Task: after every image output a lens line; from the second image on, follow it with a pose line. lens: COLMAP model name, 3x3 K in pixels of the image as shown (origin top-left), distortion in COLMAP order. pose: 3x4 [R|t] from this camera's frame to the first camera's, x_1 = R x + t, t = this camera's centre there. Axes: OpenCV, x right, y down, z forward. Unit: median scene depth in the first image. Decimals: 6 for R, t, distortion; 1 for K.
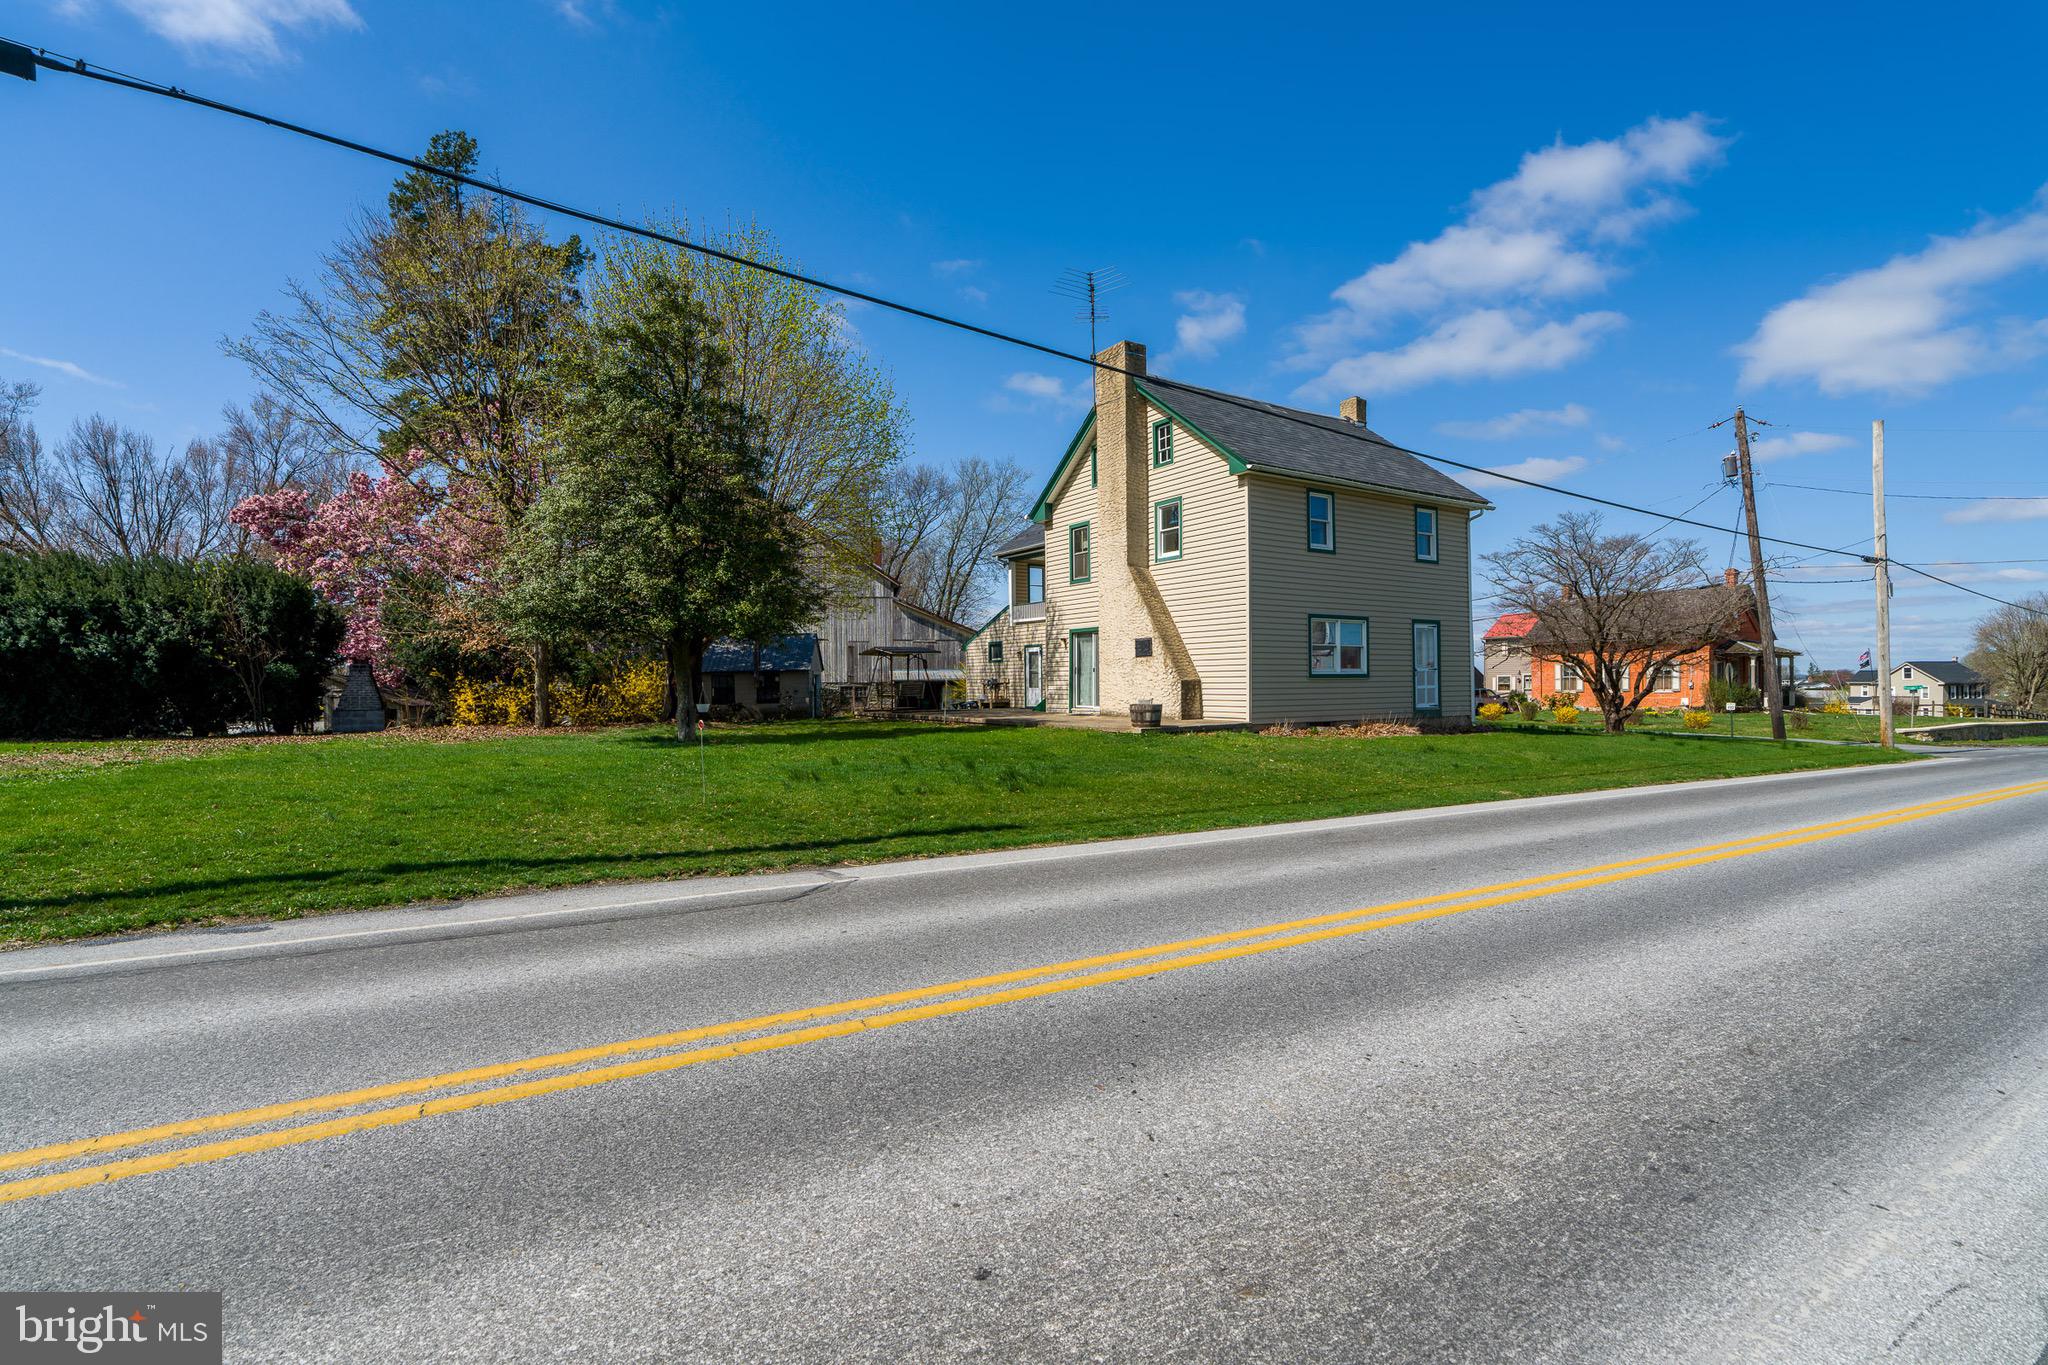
lens RADIAL K [[932.7, 0, 1023.8], [0, 932.7, 683.6], [0, 0, 1]] dist [-0.001454, 0.000174]
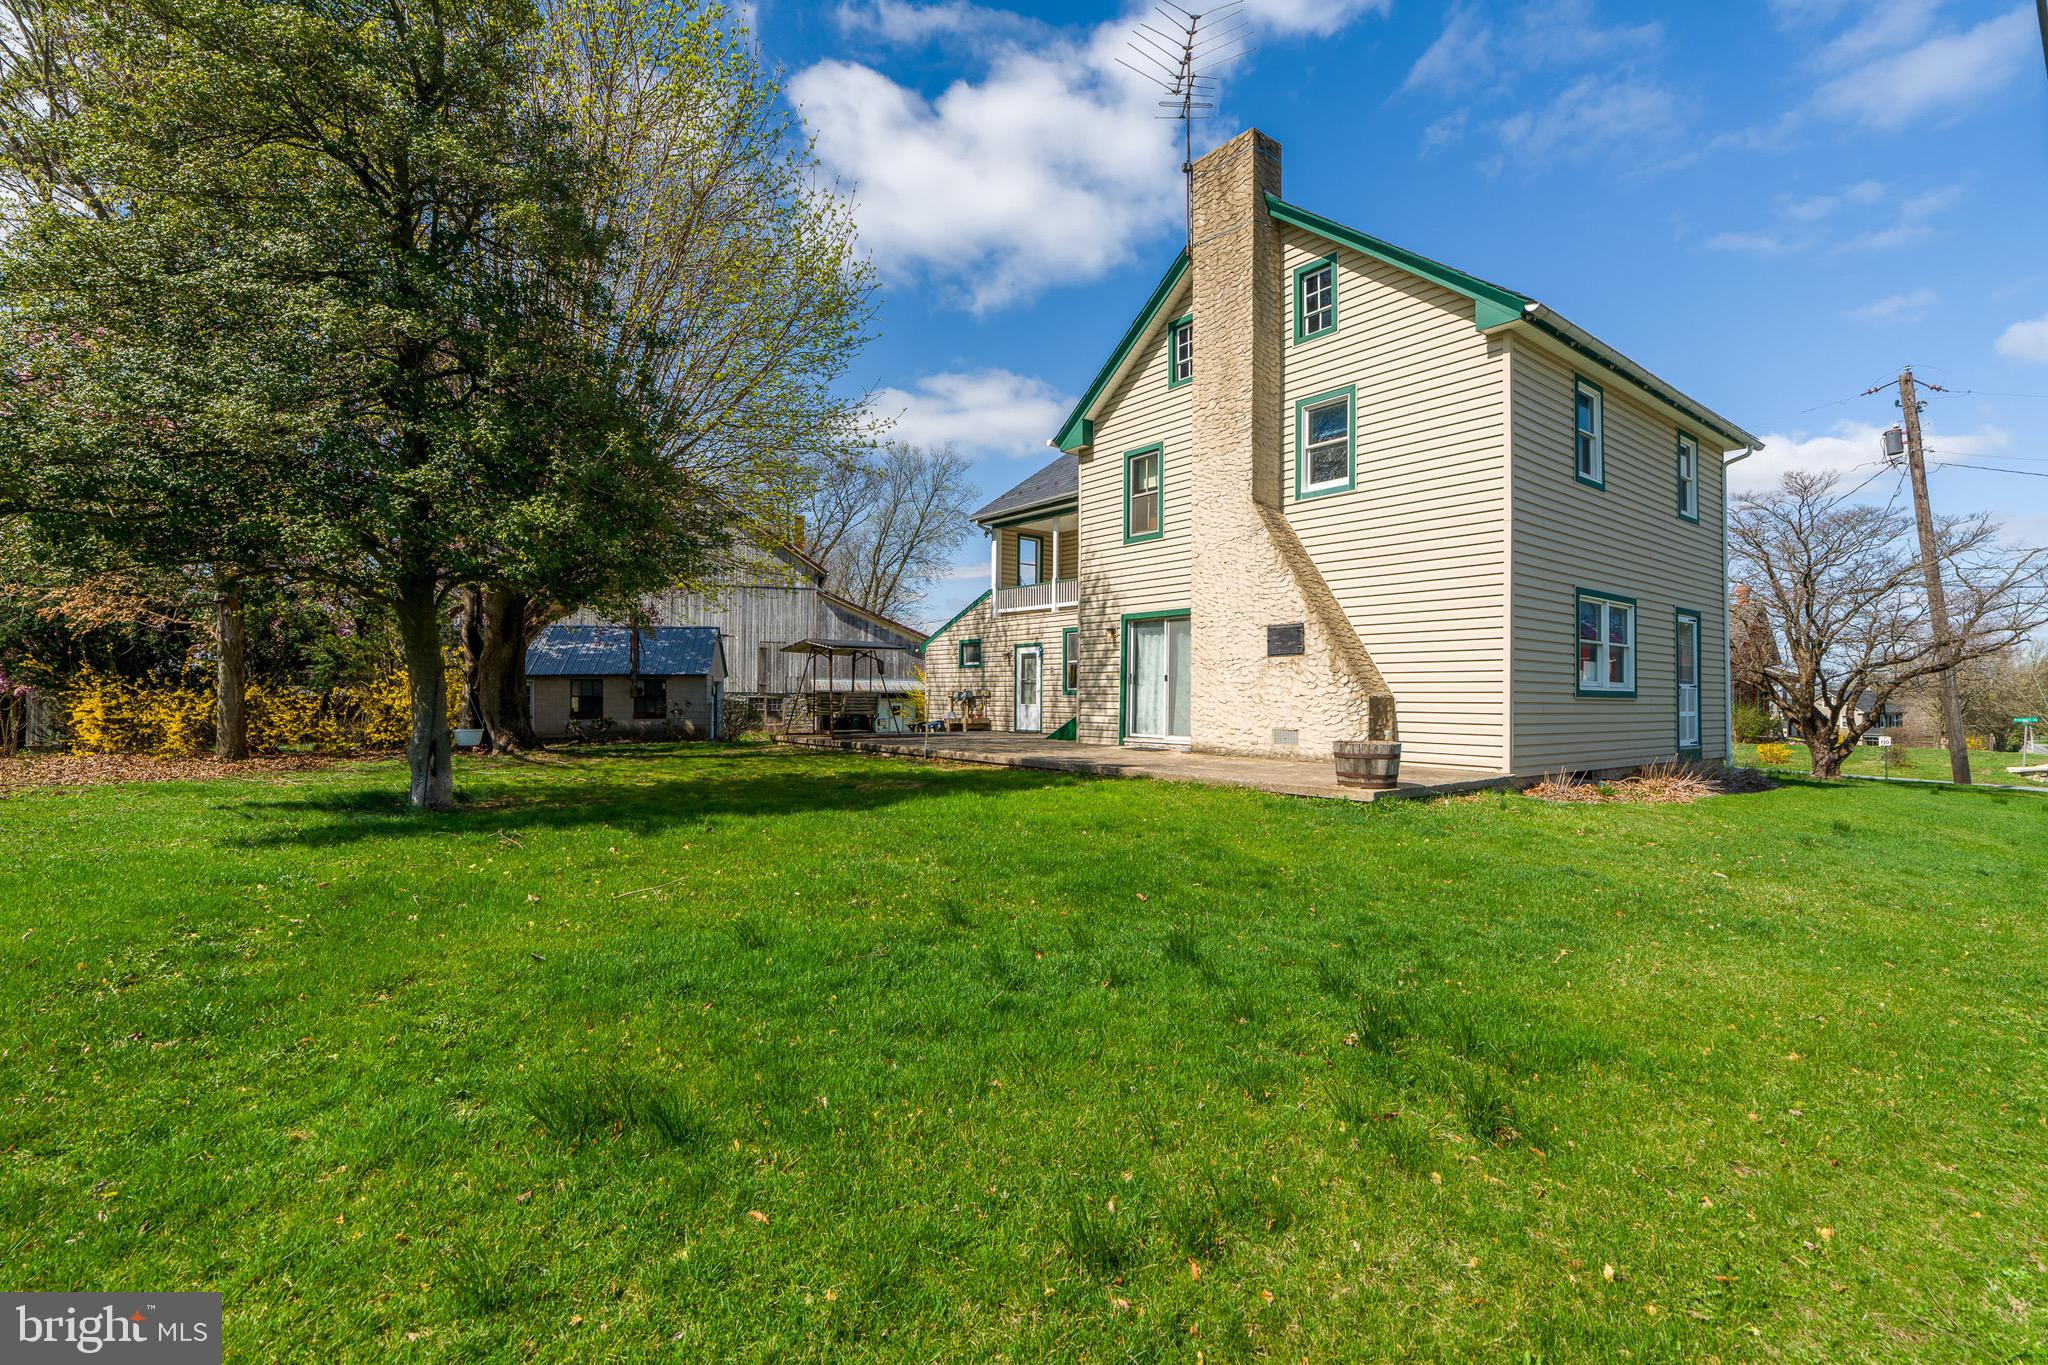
lens RADIAL K [[932.7, 0, 1022.9], [0, 932.7, 686.8], [0, 0, 1]] dist [-0.001454, 0.000174]
pose [[0.995307, 0.017791, 0.095117, -0.080086], [-0.016575, 0.999771, -0.013564, 0.001262], [-0.095337, 0.011923, 0.995374, 0.377809]]
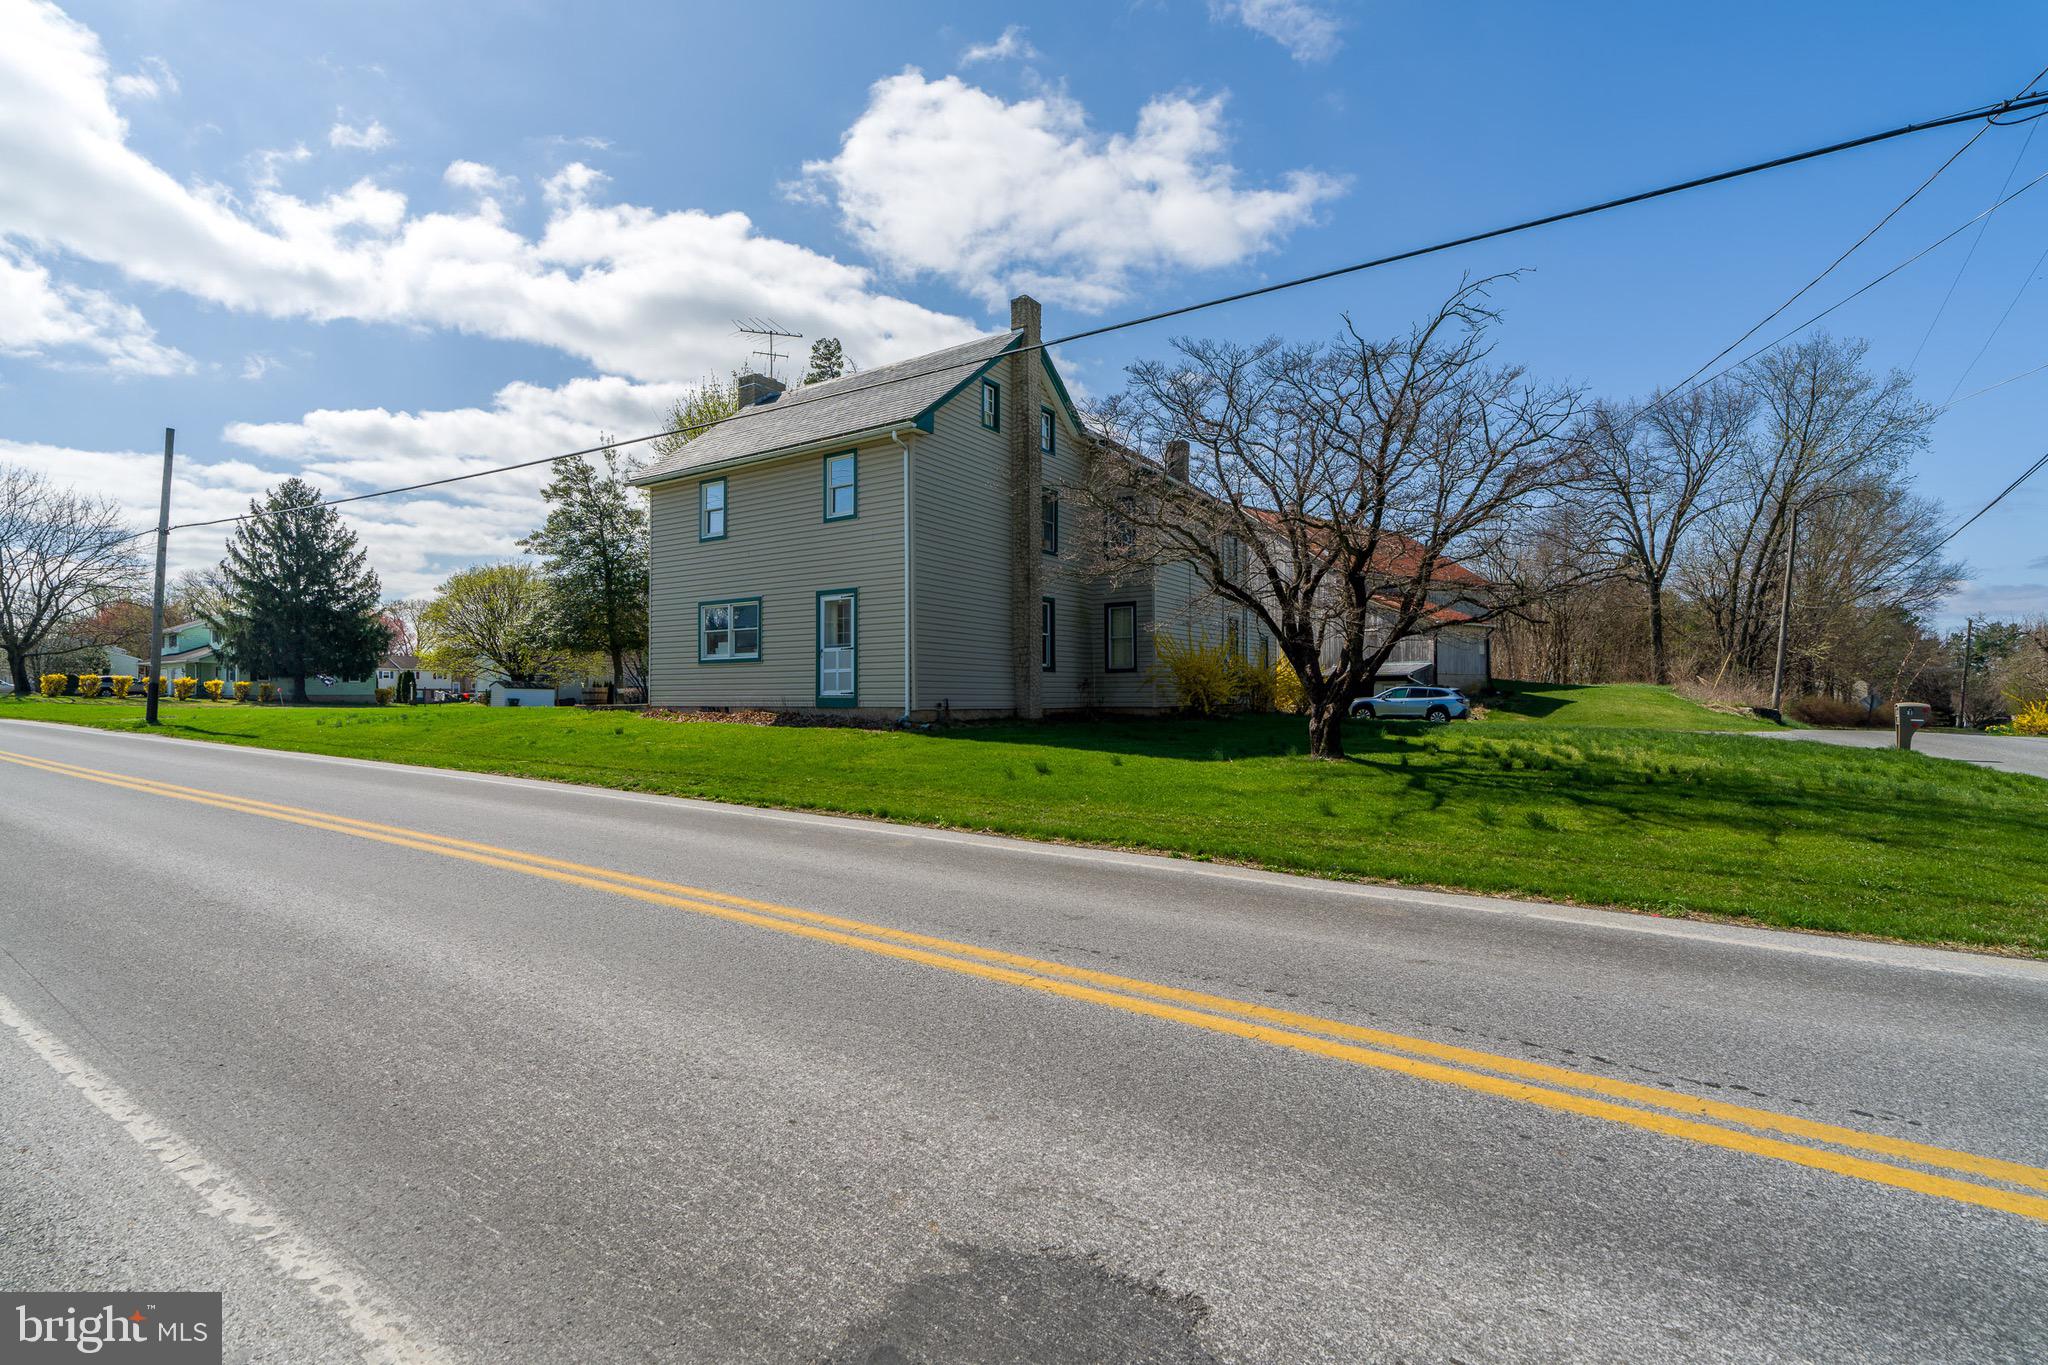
lens RADIAL K [[932.7, 0, 1023.5], [0, 932.7, 683.1], [0, 0, 1]] dist [-0.001454, 0.000174]
pose [[0.402014, -0.005329, -0.915618, 1.174721], [0.004012, 0.999984, -0.004058, 0.017676], [0.915625, -0.002042, 0.402029, 0.764311]]
